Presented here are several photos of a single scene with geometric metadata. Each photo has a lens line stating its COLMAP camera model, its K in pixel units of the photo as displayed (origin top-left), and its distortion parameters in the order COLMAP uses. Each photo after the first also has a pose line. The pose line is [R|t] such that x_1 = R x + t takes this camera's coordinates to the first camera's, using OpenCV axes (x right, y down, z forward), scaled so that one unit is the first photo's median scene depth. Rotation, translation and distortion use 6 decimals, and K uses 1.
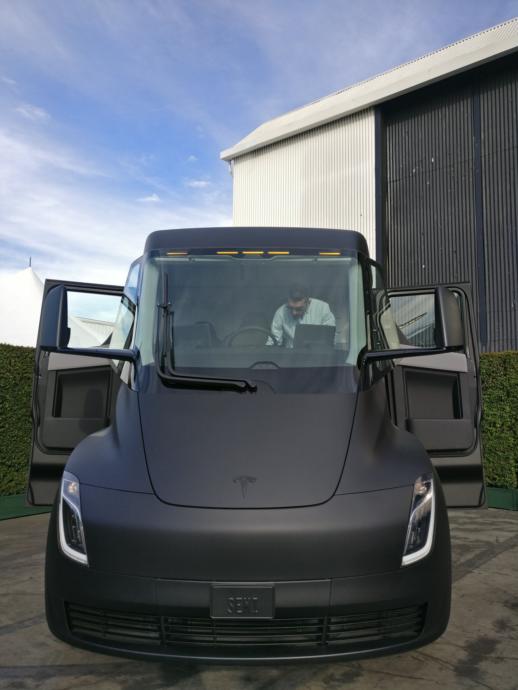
lens RADIAL K [[457.2, 0, 259.0], [0, 457.2, 345.0], [0, 0, 1]] dist [0.007156, 0.004583]
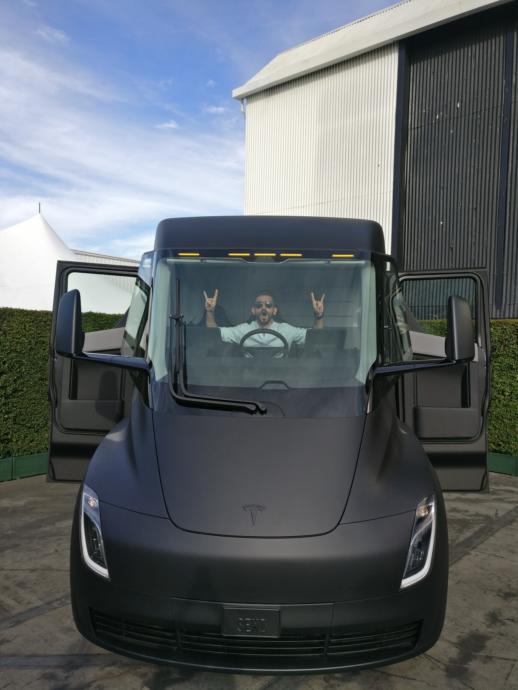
lens RADIAL K [[457.2, 0, 259.0], [0, 457.2, 345.0], [0, 0, 1]] dist [0.007156, 0.004583]
pose [[0.999638, 0.013520, -0.023267, -0.000624], [-0.010738, 0.993218, 0.115773, -0.122551], [0.024674, -0.115481, 0.993003, -0.002579]]
